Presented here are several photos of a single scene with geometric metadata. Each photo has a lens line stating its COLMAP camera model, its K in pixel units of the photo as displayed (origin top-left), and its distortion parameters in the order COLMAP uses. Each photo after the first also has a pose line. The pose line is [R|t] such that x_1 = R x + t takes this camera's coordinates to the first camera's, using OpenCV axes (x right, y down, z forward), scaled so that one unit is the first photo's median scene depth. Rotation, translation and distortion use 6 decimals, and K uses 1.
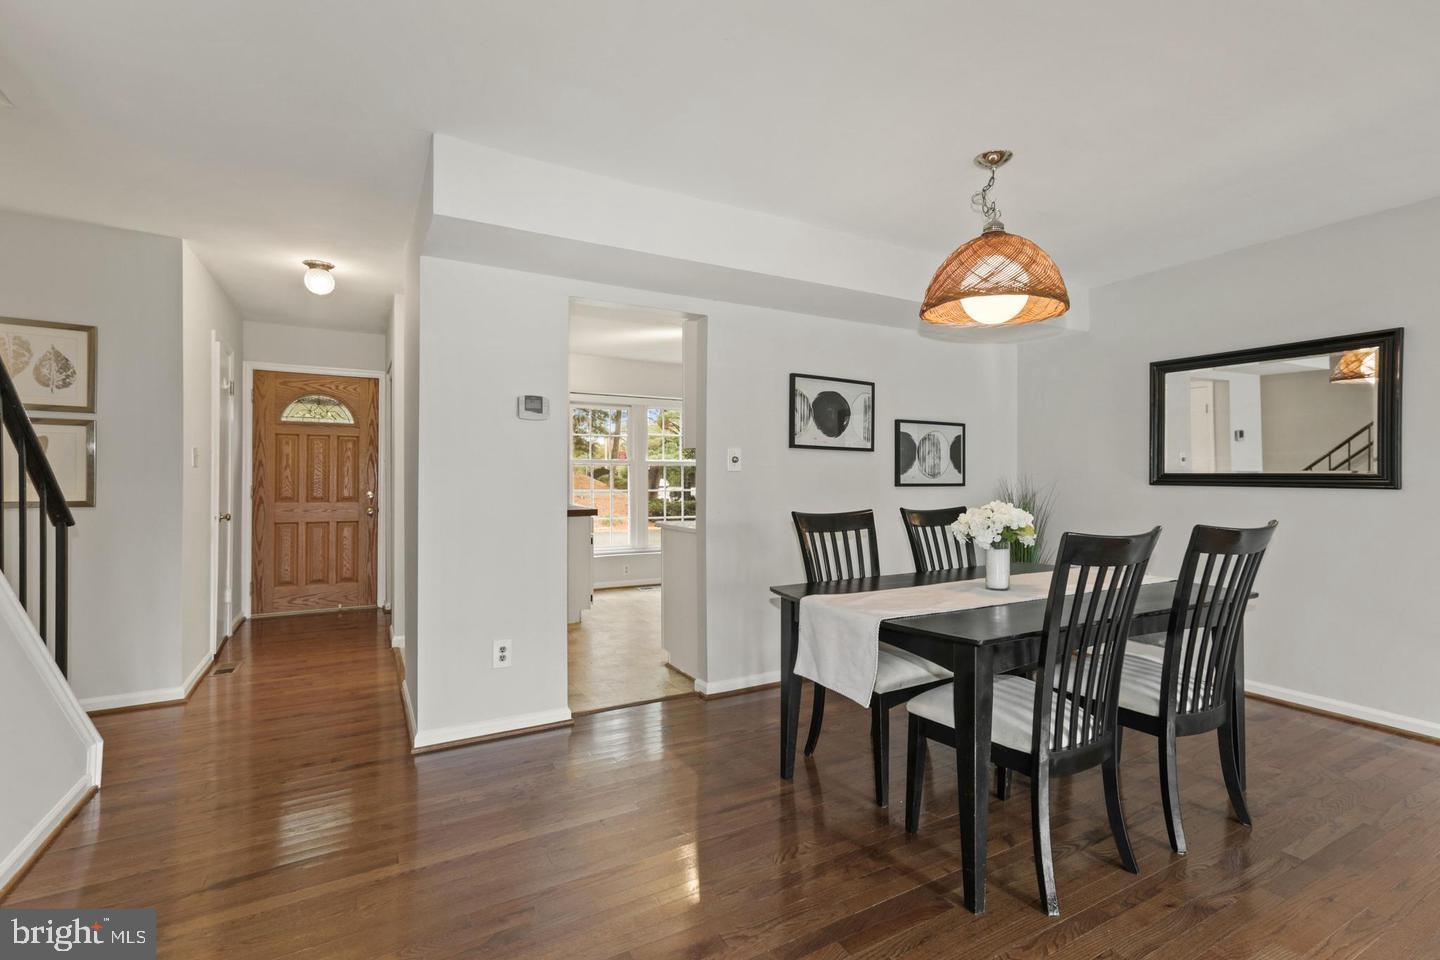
lens RADIAL K [[662.6, 0, 720.0], [0, 662.6, 480.0], [0, 0, 1]] dist [-0.056712, 0.029170]
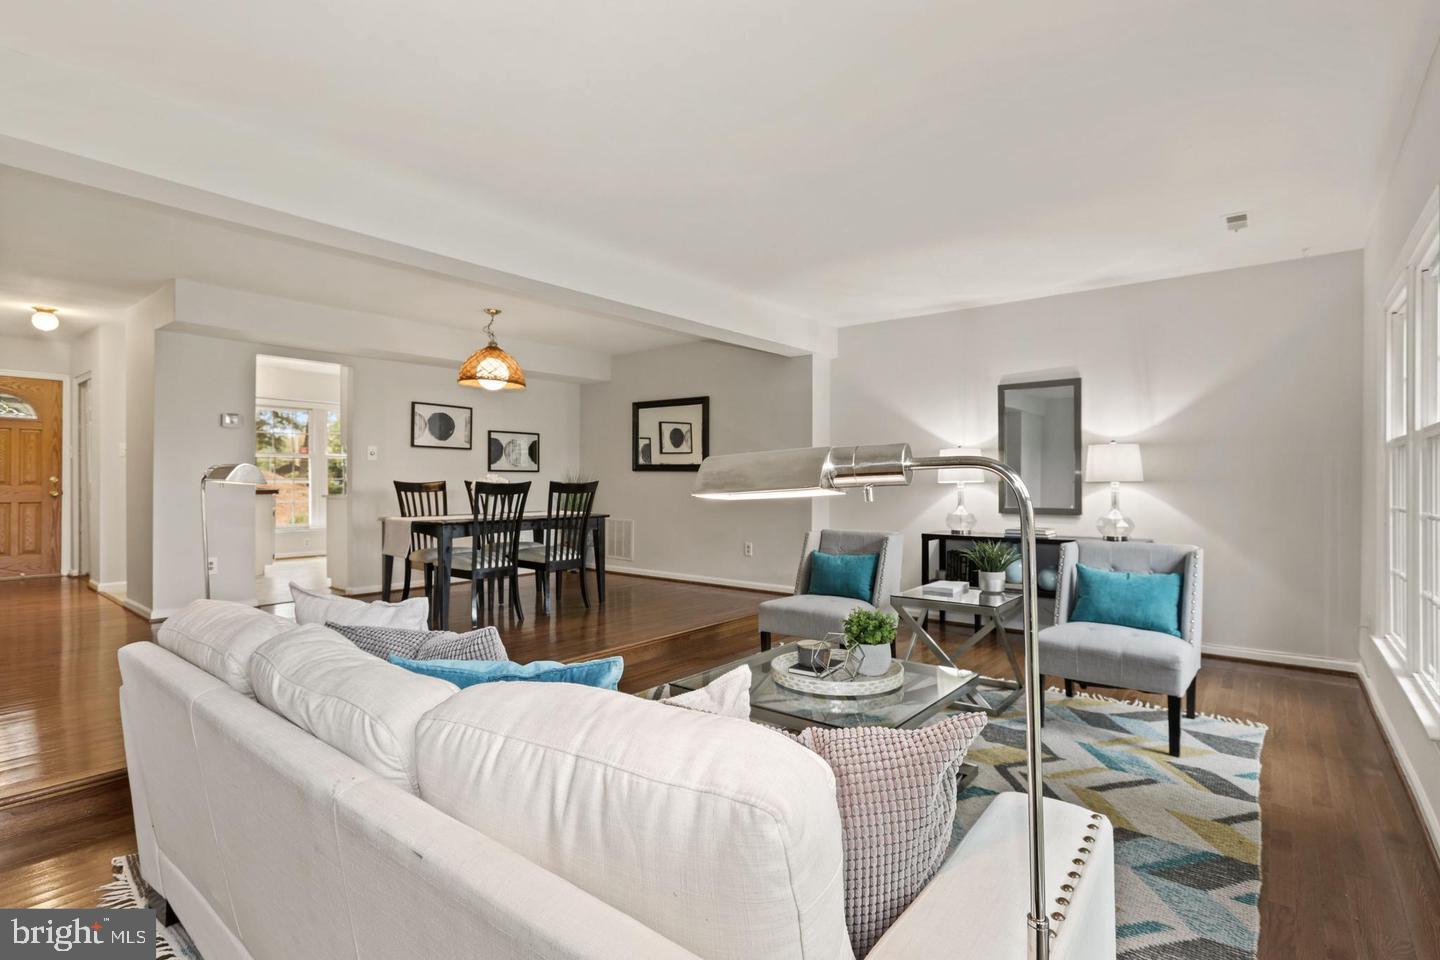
lens RADIAL K [[705.5, 0, 720.0], [0, 705.5, 480.0], [0, 0, 1]] dist [-0.003084, 0.000377]
pose [[0.932900, 0.000446, 0.360135, 0.180687], [-0.000625, 1.000000, 0.000382, 0.031517], [-0.360135, -0.000581, 0.932900, -0.876084]]
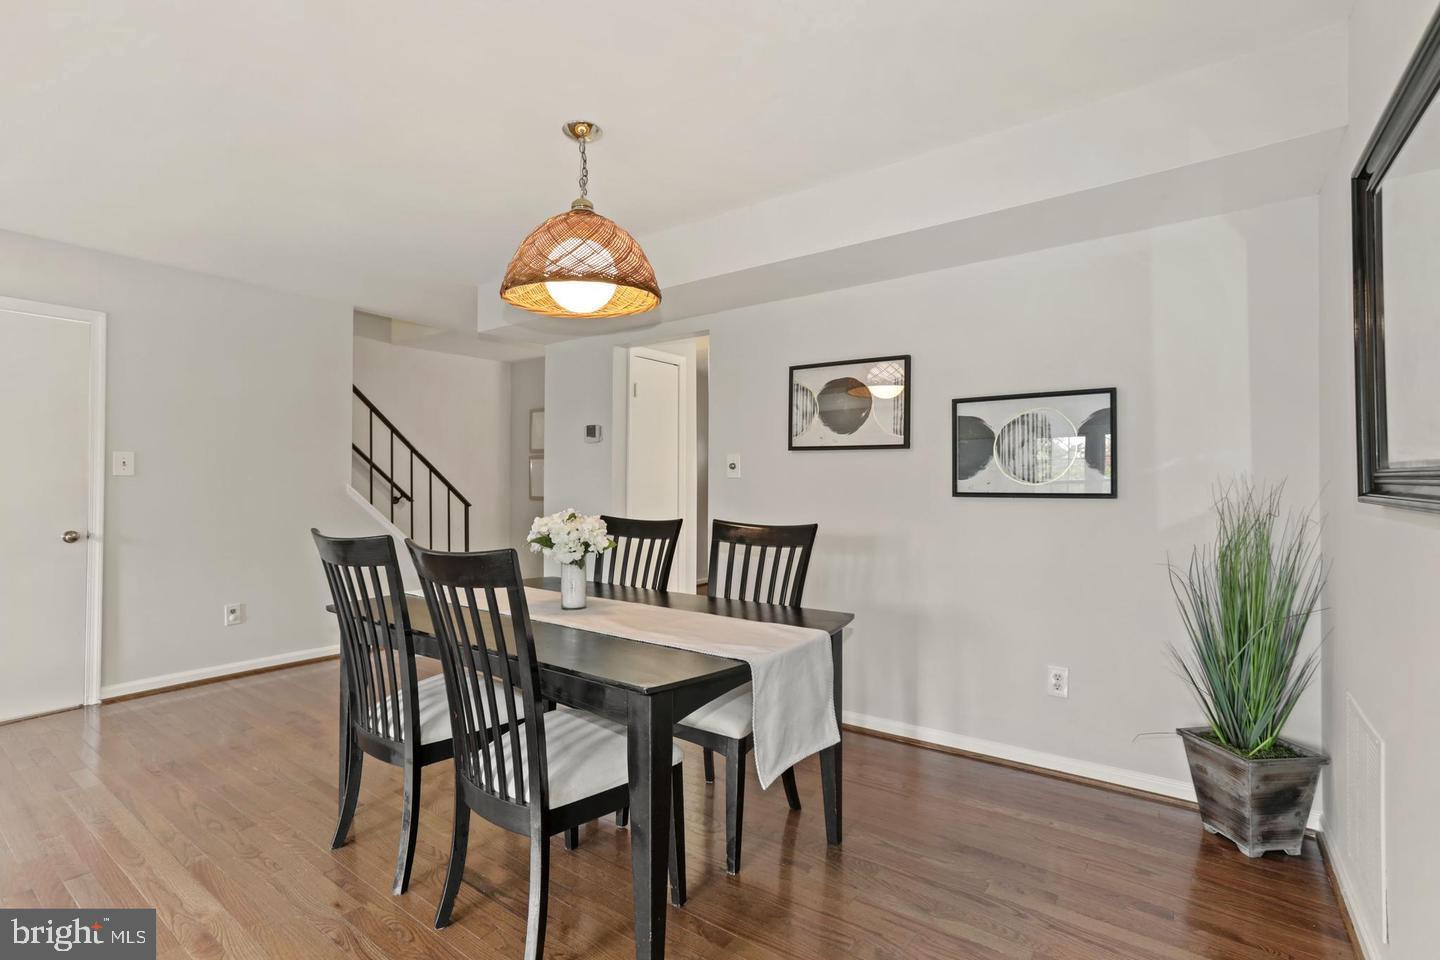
lens RADIAL K [[662.6, 0, 720.0], [0, 662.6, 480.0], [0, 0, 1]] dist [-0.056712, 0.029170]
pose [[0.416112, -0.003904, -0.909305, 0.831122], [0.002165, 0.999992, -0.003302, -0.005517], [0.909311, -0.000595, 0.416117, 0.509435]]
